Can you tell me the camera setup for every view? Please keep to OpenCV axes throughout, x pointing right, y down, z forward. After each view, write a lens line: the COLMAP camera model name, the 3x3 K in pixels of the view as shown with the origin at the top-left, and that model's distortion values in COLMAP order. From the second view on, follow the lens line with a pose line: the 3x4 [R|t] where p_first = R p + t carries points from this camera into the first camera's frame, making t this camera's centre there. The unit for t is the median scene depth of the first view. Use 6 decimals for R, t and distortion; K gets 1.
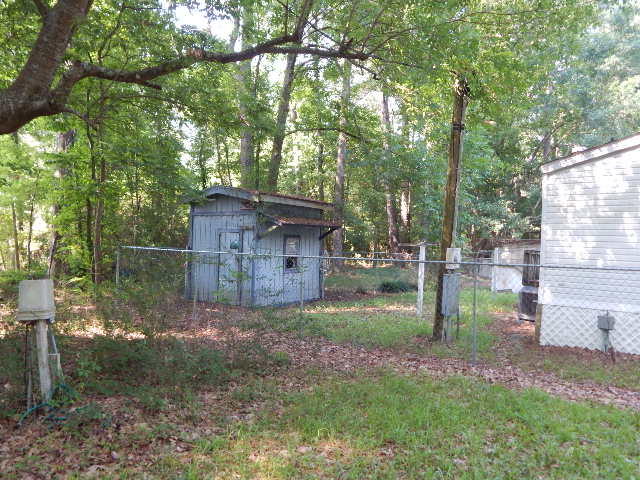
lens RADIAL K [[471.9, 0, 321.8], [0, 471.9, 238.4], [0, 0, 1]] dist [0.010310, 0.004278]
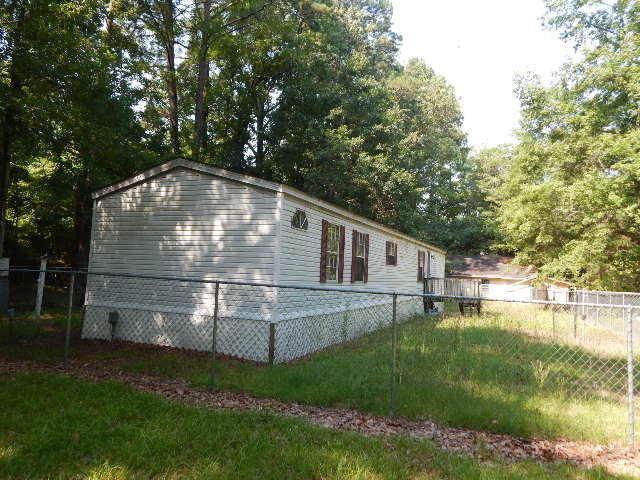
lens RADIAL K [[471.9, 0, 322.1], [0, 471.9, 236.3], [0, 0, 1]] dist [0.010310, 0.004278]
pose [[0.964912, 0.021272, 0.261711, 0.734020], [-0.007071, 0.998457, -0.055086, 0.024312], [-0.262479, 0.051302, 0.963573, -0.347294]]
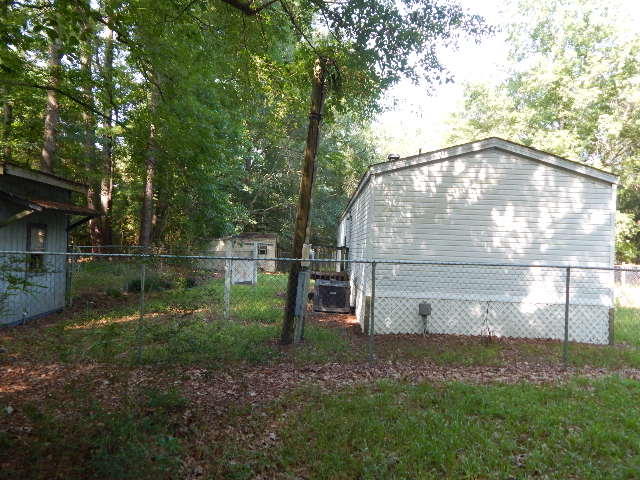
lens RADIAL K [[471.9, 0, 320.6], [0, 471.9, 240.9], [0, 0, 1]] dist [0.010310, 0.004278]
pose [[0.769606, 0.003840, 0.638507, -0.301883], [-0.019592, 0.999653, 0.017603, -0.003889], [-0.638218, -0.026057, 0.769414, 0.258633]]
